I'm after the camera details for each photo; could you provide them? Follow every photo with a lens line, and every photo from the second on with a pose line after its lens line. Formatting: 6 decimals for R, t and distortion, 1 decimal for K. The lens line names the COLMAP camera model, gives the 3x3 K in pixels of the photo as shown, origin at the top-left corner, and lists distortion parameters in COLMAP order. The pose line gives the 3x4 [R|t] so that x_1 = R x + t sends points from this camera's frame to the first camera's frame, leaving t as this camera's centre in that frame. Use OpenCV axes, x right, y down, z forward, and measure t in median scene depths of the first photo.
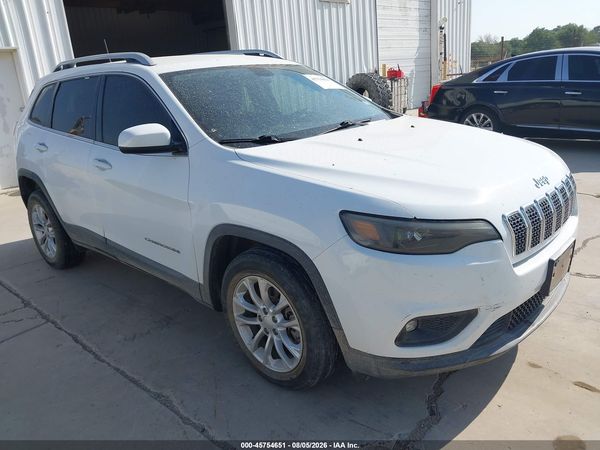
lens RADIAL K [[467.8, 0, 297.6], [0, 467.8, 228.2], [0, 0, 1]] dist [0.036621, -0.039794]
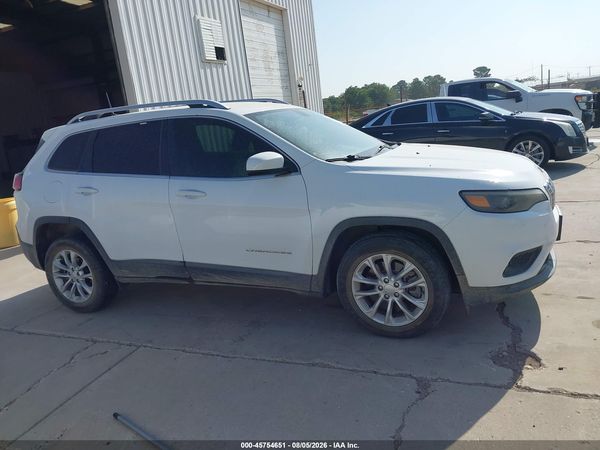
lens RADIAL K [[467.8, 0, 301.1], [0, 467.8, 224.0], [0, 0, 1]] dist [0.036621, -0.039794]
pose [[0.941201, -0.101971, 0.322090, -0.658008], [0.139666, 0.985522, -0.096119, 0.104274], [-0.307626, 0.135453, 0.941817, -0.186193]]
